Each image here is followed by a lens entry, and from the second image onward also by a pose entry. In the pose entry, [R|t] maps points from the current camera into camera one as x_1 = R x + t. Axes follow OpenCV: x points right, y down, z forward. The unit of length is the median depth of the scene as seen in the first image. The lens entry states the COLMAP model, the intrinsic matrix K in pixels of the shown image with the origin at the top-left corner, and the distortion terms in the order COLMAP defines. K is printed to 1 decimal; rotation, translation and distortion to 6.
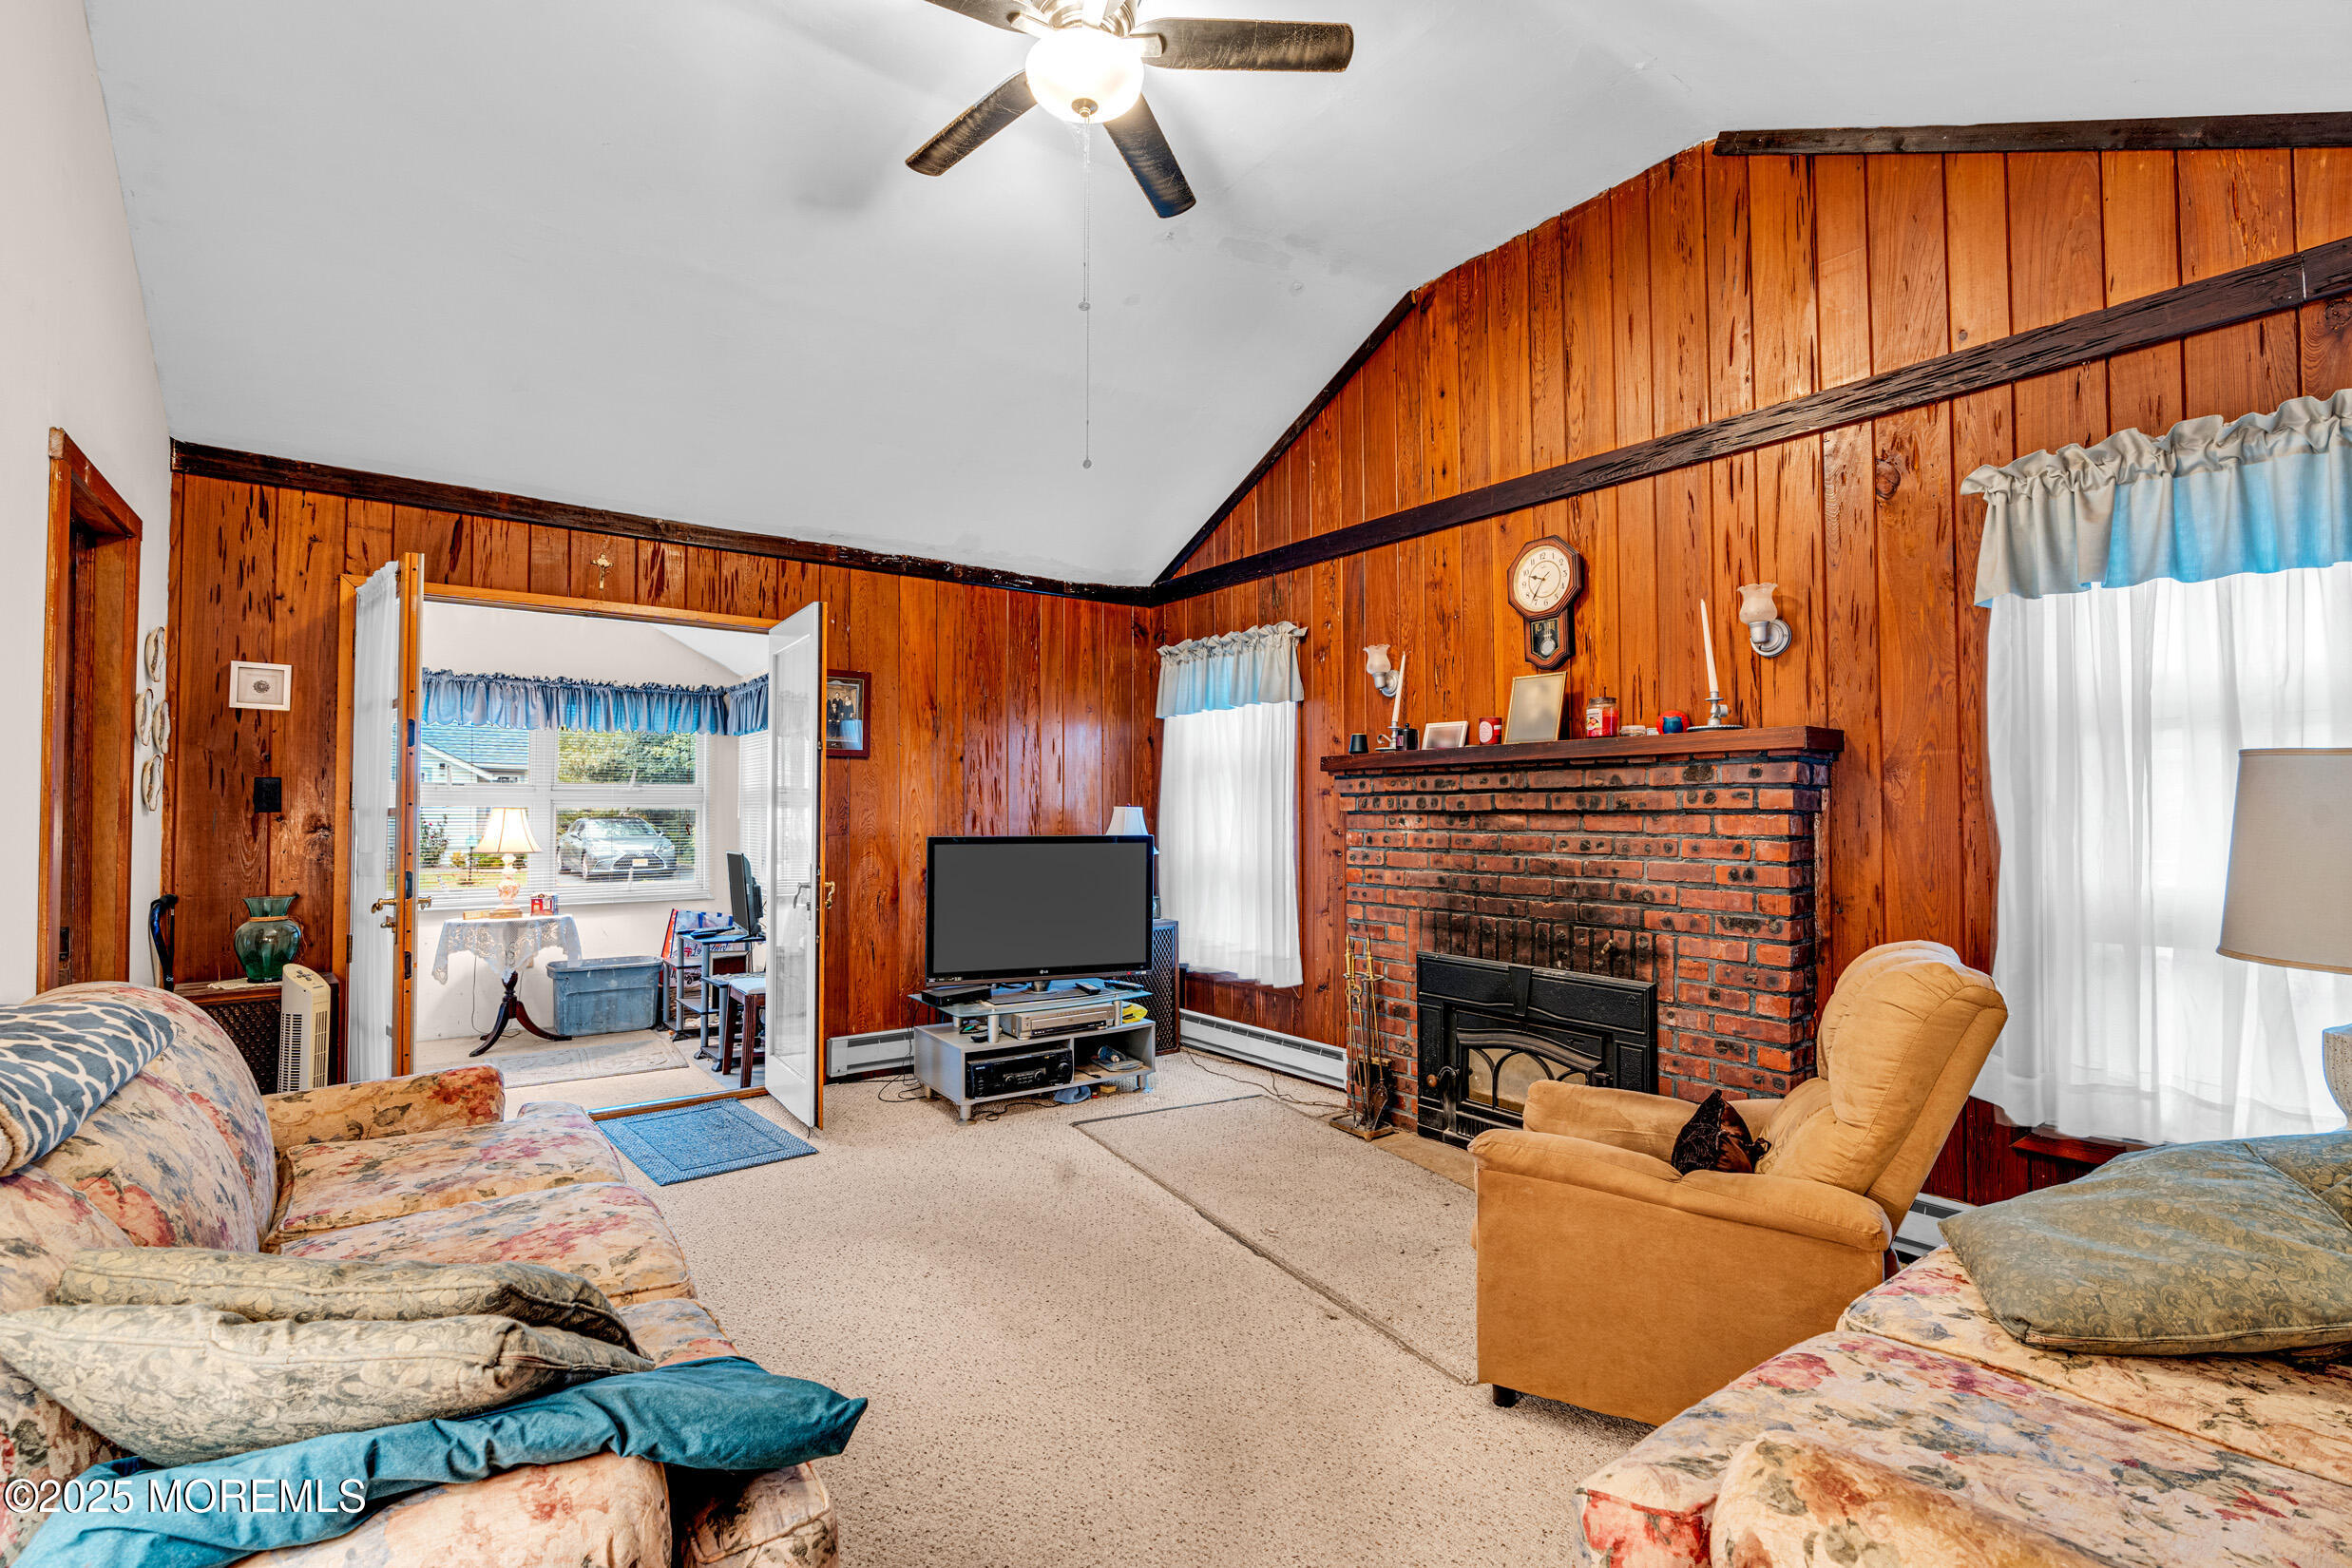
lens RADIAL K [[1061.1, 0, 1184.8], [0, 1061.1, 787.1], [0, 0, 1]] dist [-0.007943, 0.001516]
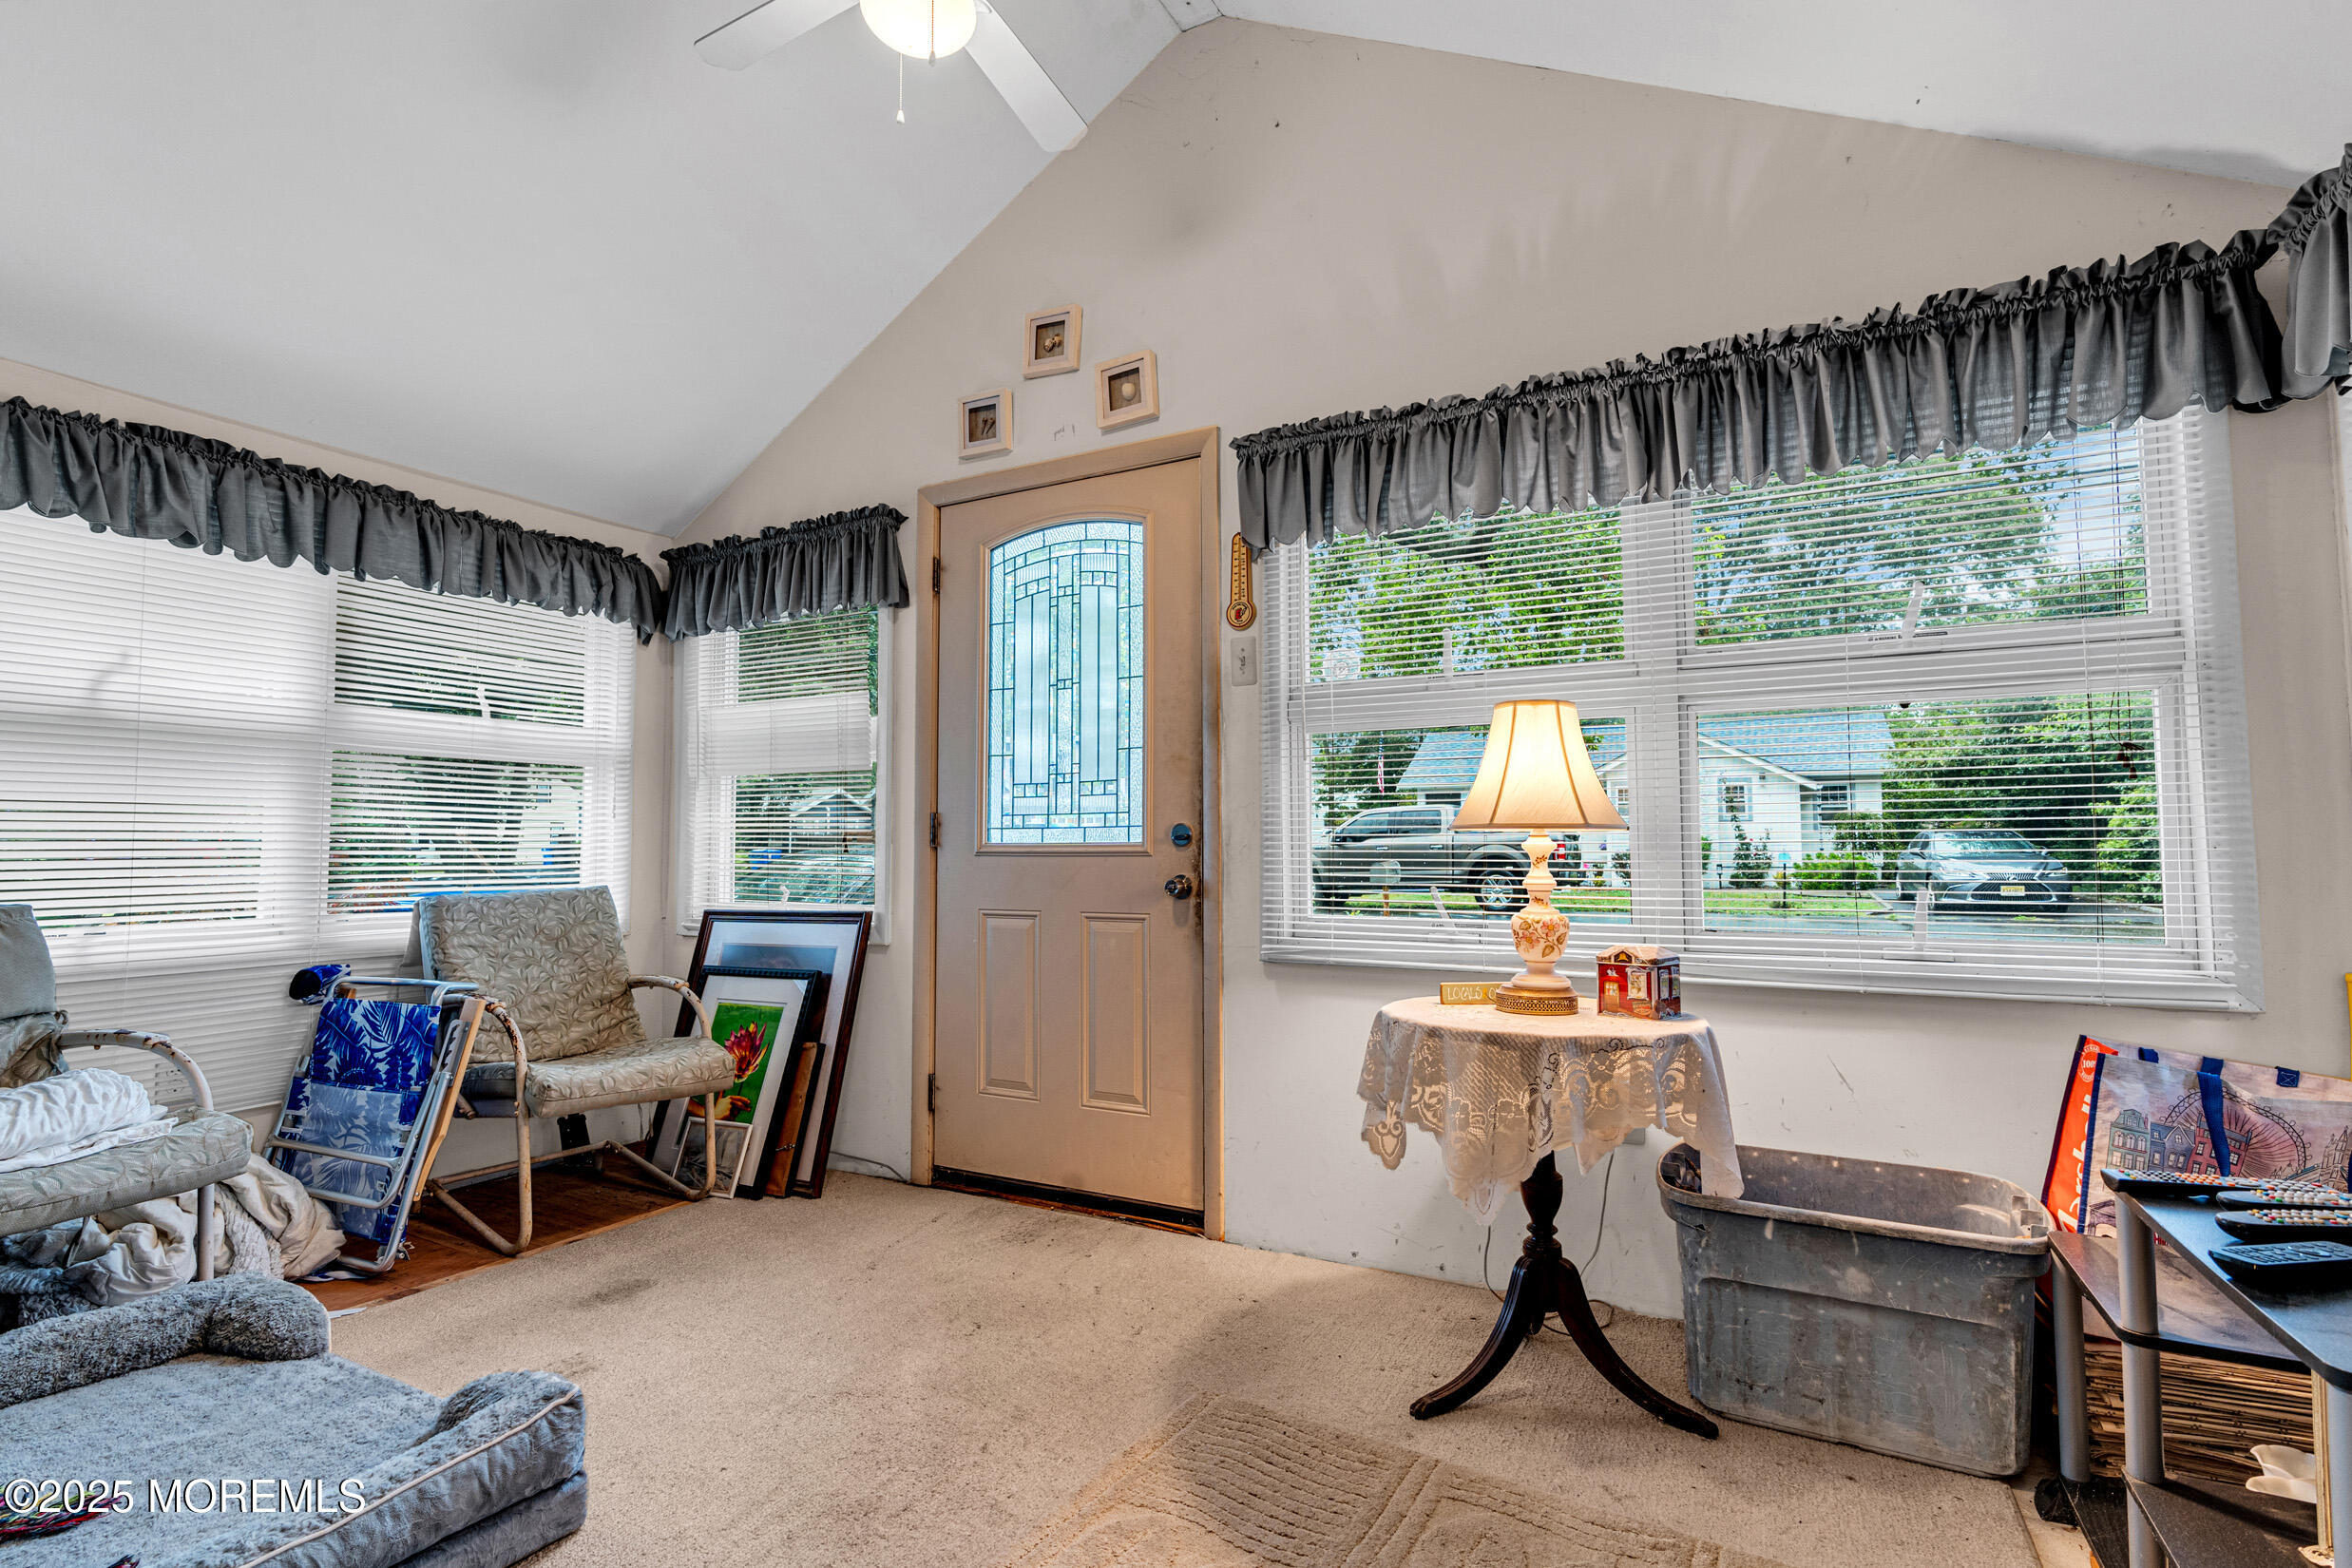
lens RADIAL K [[1061.1, 0, 1184.8], [0, 1061.1, 787.1], [0, 0, 1]] dist [-0.007943, 0.001516]
pose [[0.414675, -0.046950, -0.908757, -0.343466], [0.024441, 0.998882, -0.040454, 0.056825], [0.909641, -0.005436, 0.415360, 0.706434]]
